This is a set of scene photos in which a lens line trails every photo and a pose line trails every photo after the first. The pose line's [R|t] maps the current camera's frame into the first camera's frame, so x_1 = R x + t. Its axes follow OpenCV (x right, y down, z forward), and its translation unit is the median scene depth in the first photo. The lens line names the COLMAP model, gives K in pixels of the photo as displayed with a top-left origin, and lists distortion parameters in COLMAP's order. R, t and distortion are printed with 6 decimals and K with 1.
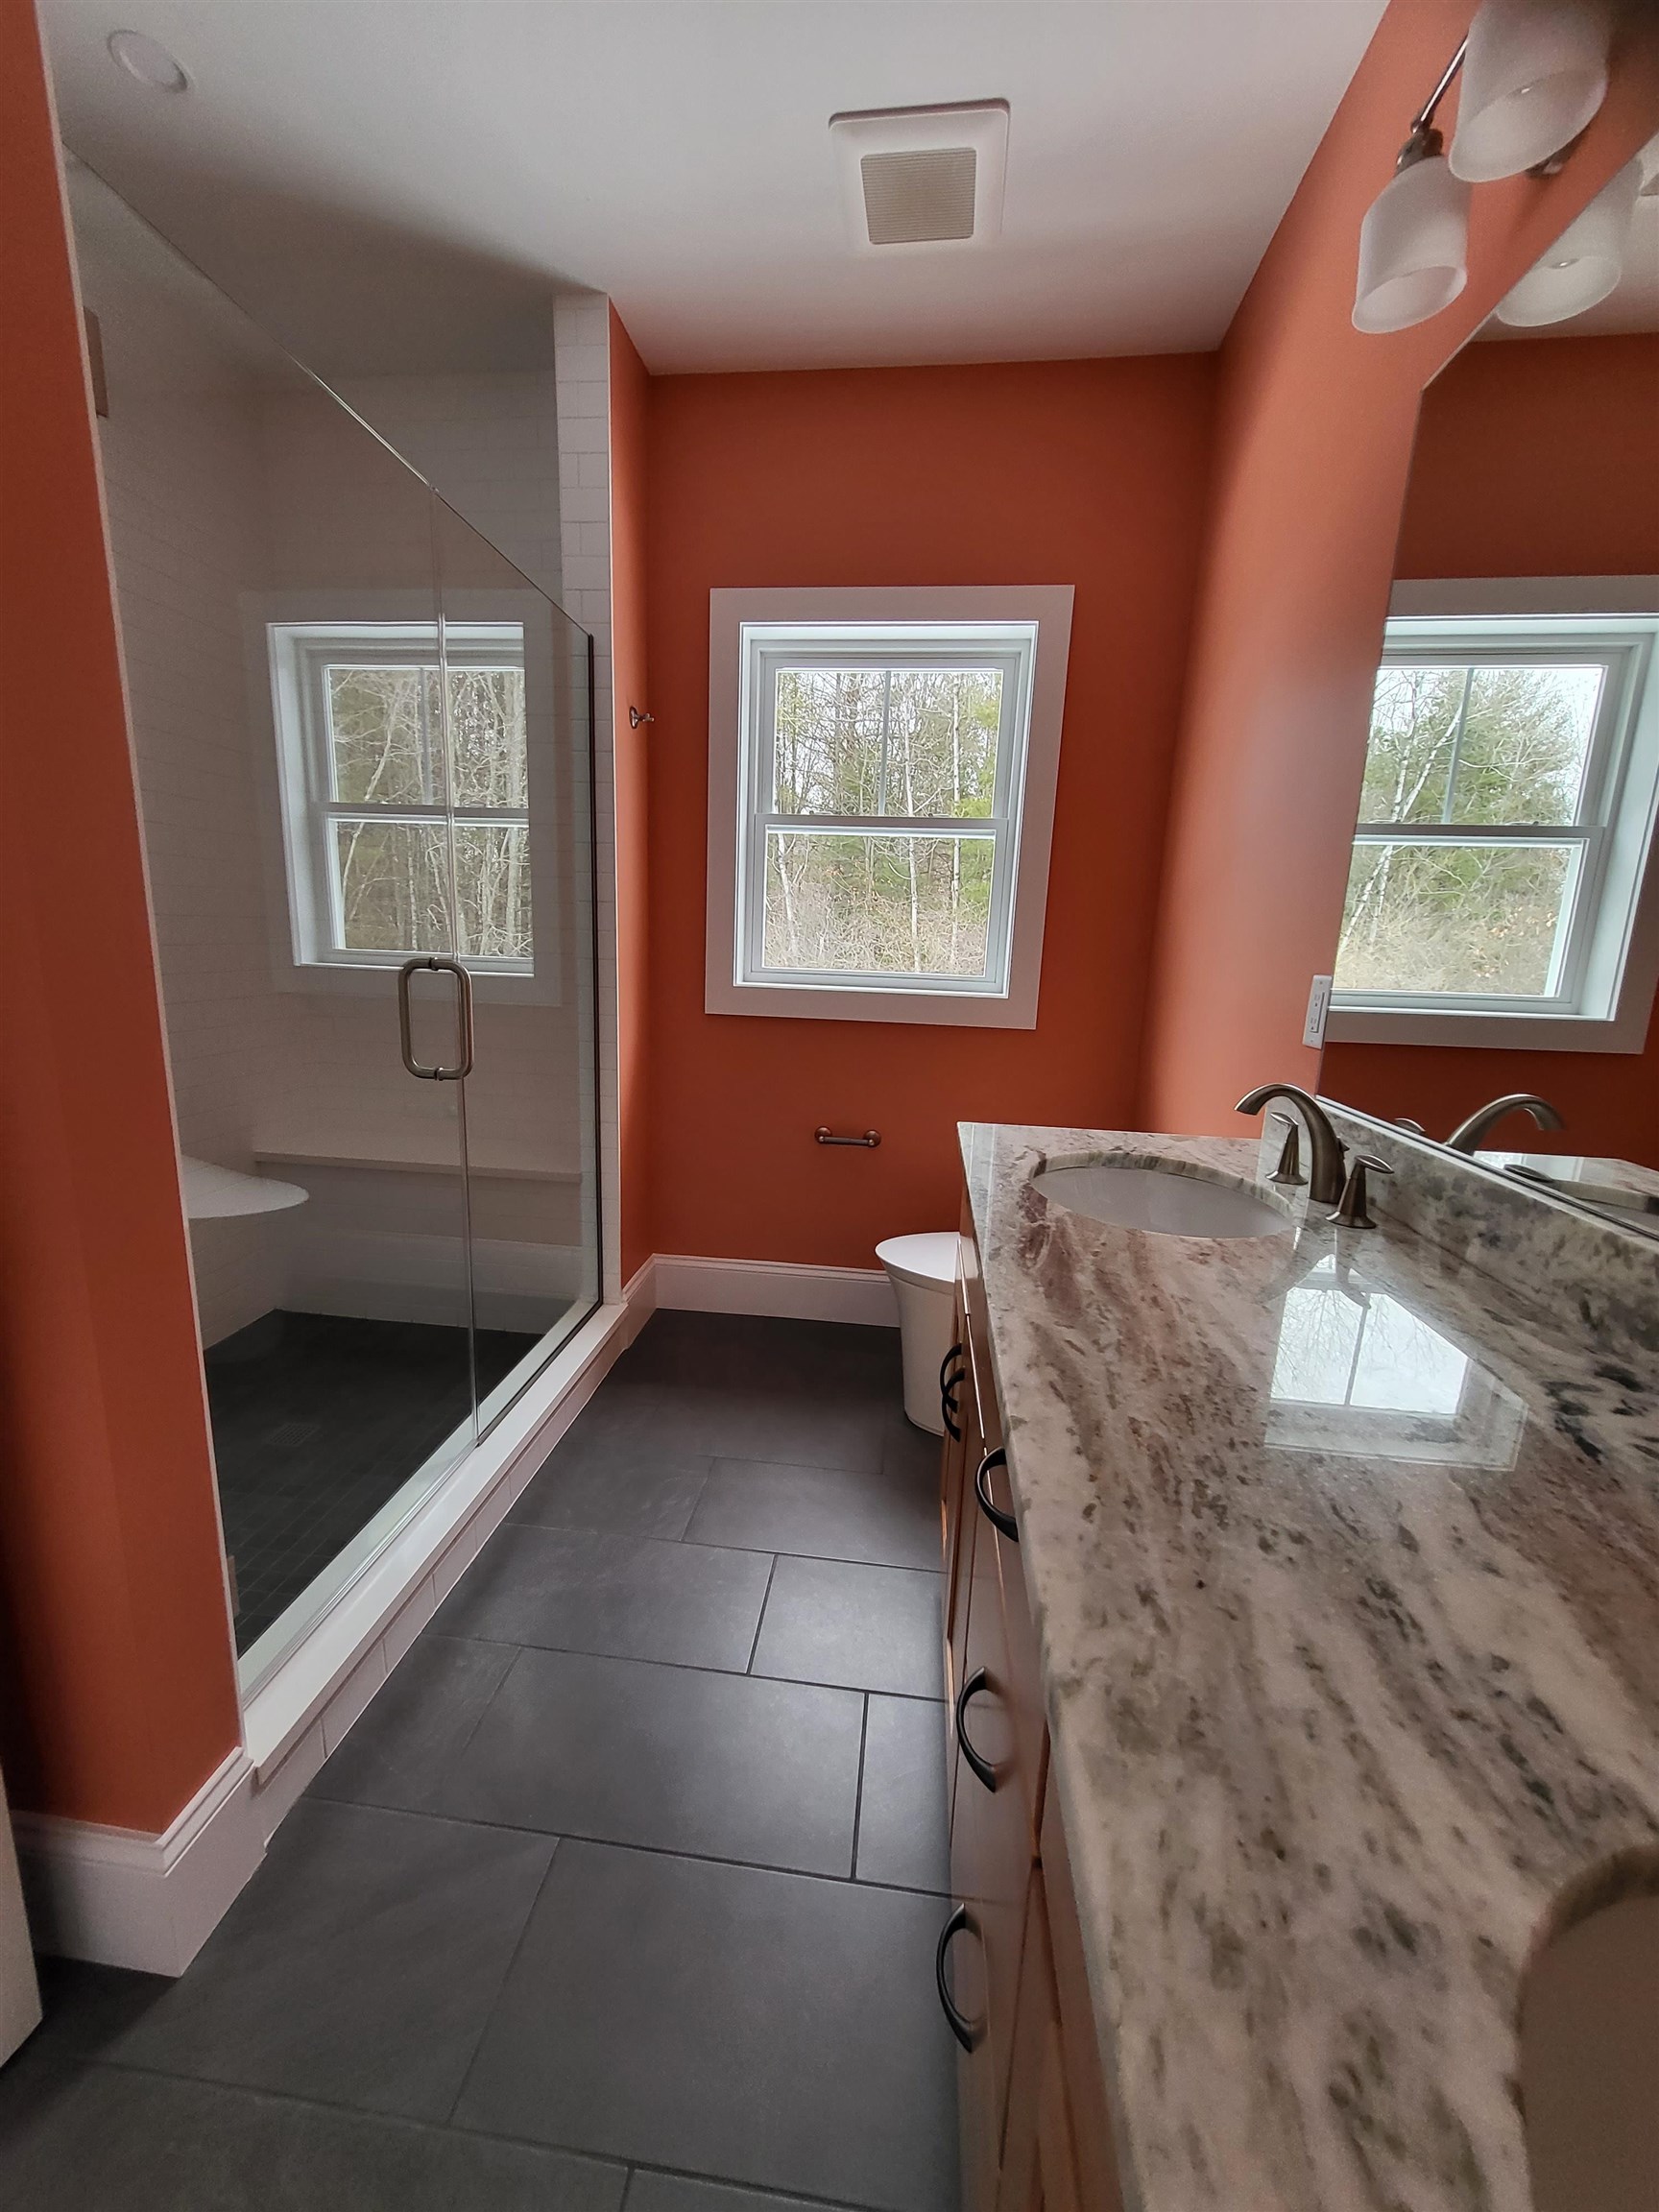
lens RADIAL K [[867.8, 0, 825.1], [0, 867.8, 1107.3], [0, 0, 1]] dist [0.003566, 0.000071]
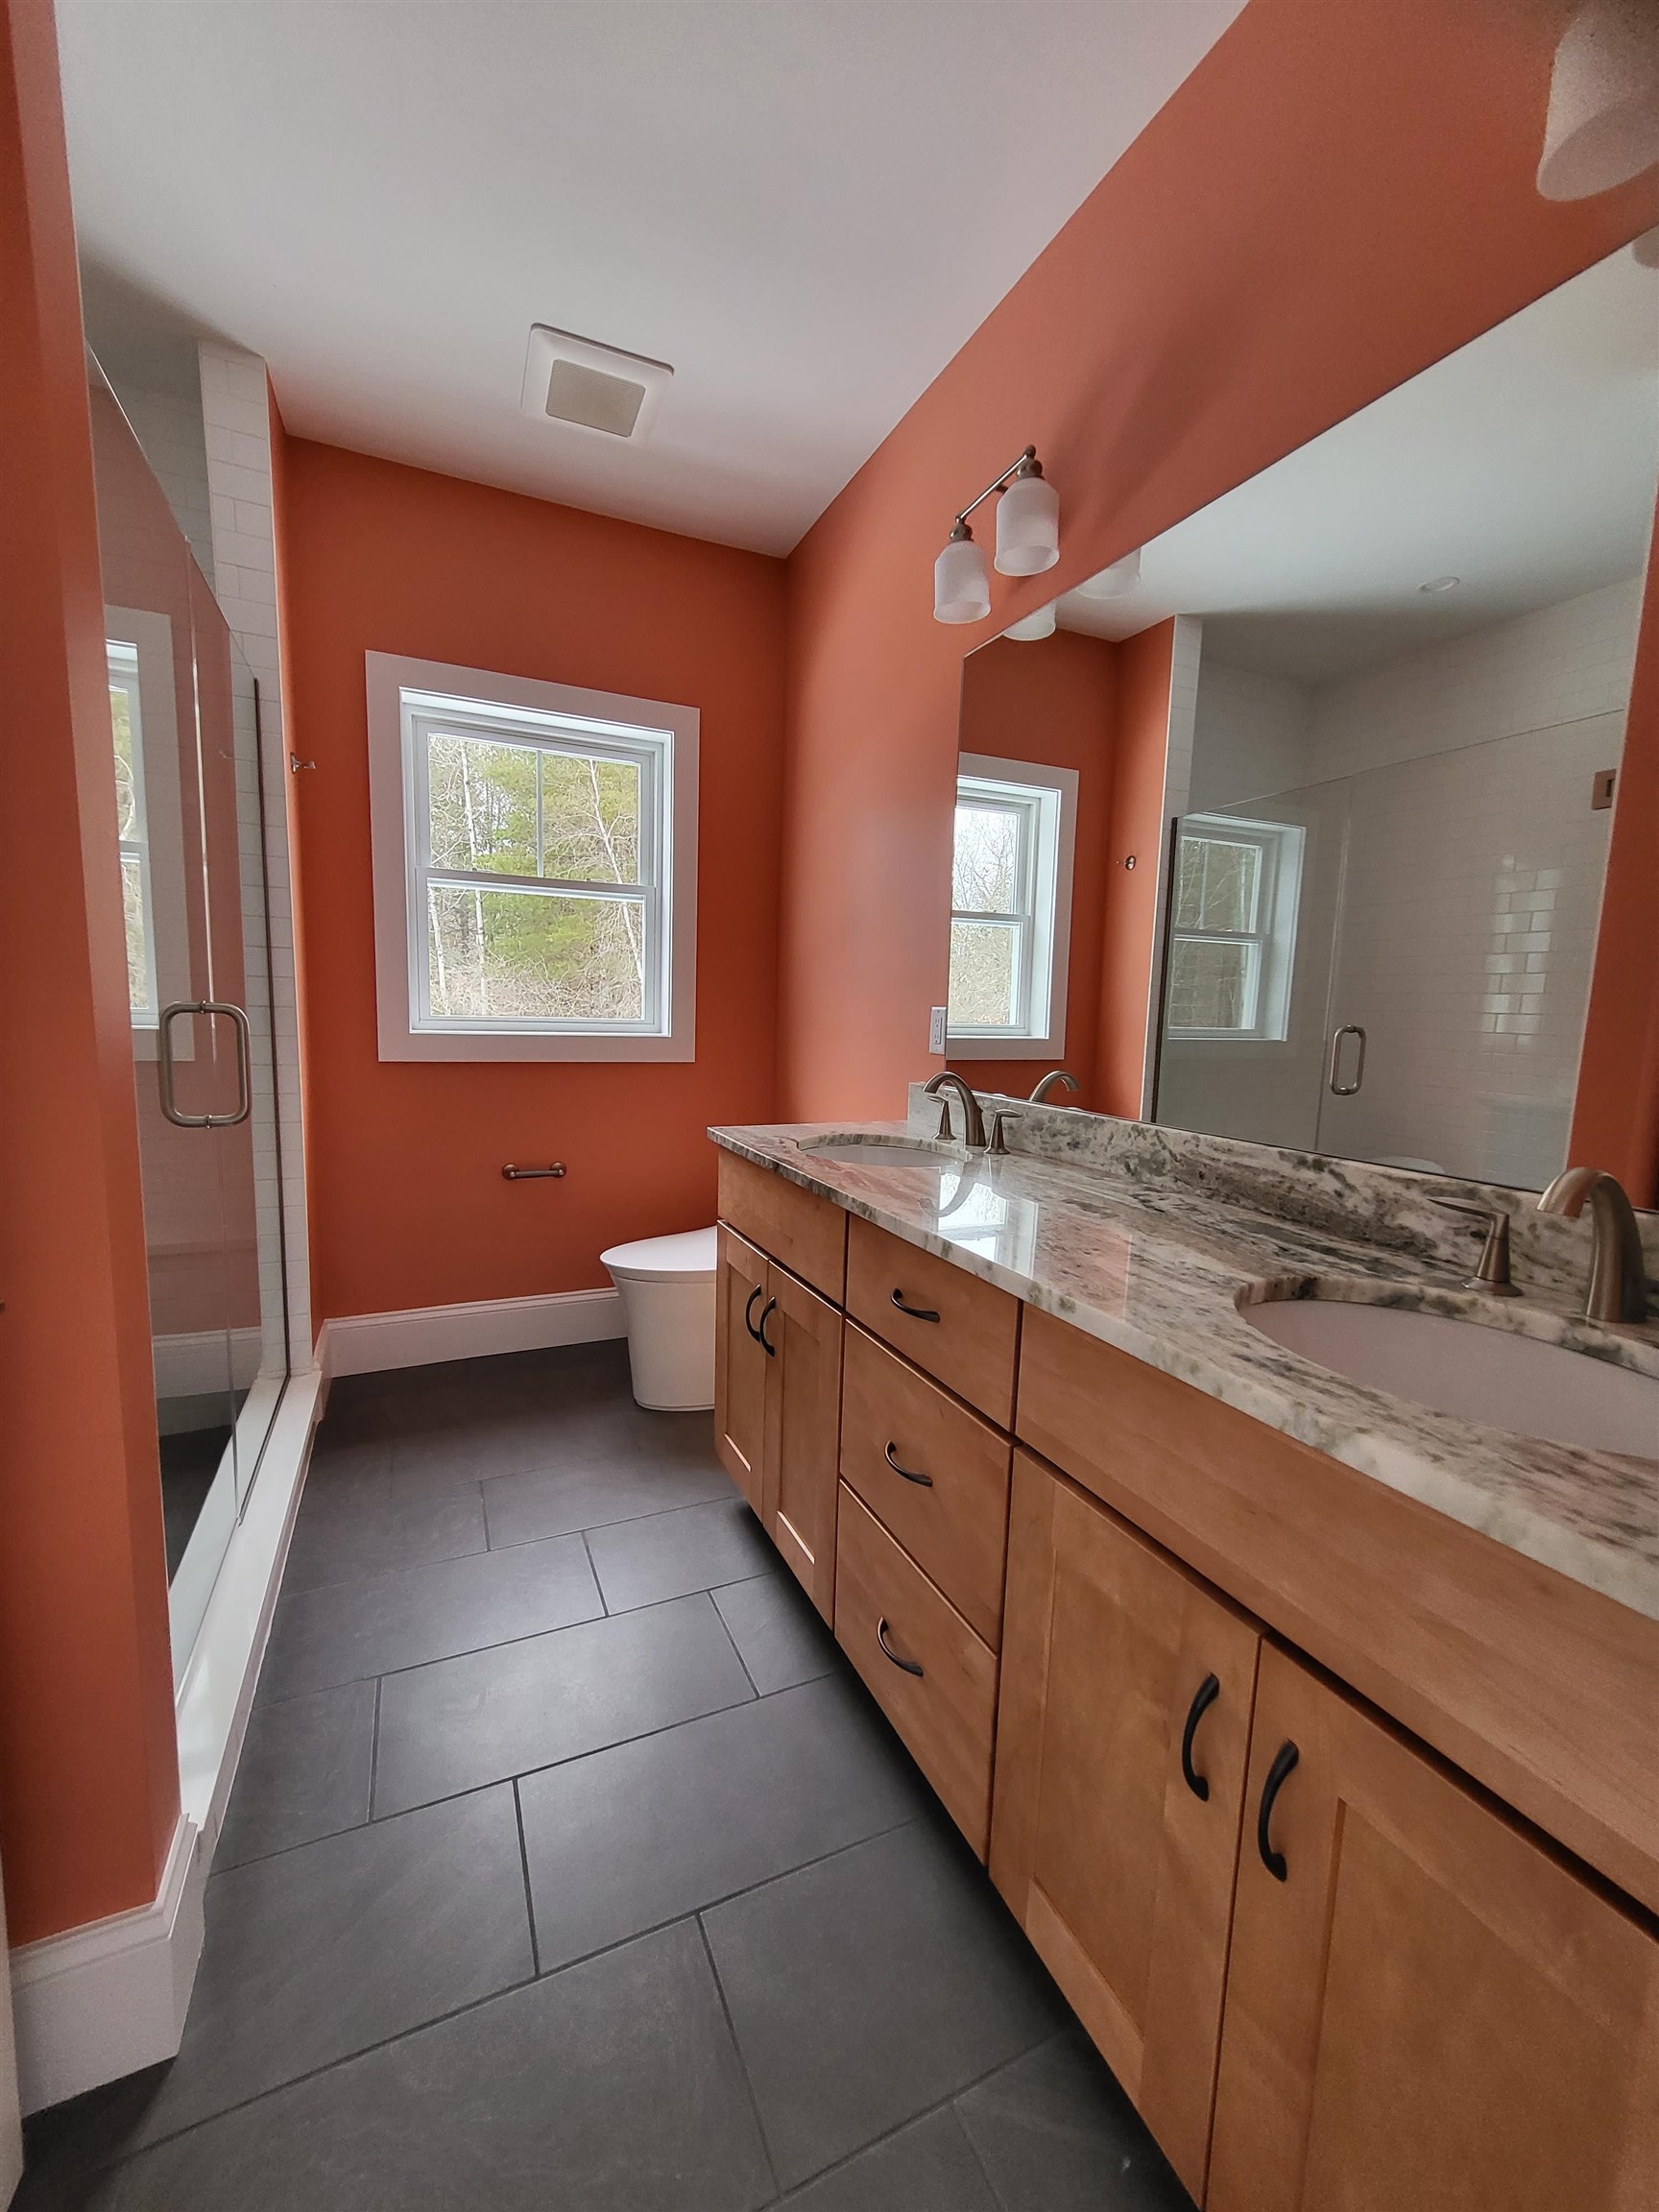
lens RADIAL K [[867.8, 0, 820.1], [0, 867.8, 1105.6], [0, 0, 1]] dist [0.003566, 0.000071]
pose [[0.855200, -0.069940, 0.513558, -0.419930], [0.103103, 0.994007, -0.036321, 0.057051], [-0.507940, 0.084011, 0.857286, -0.196067]]
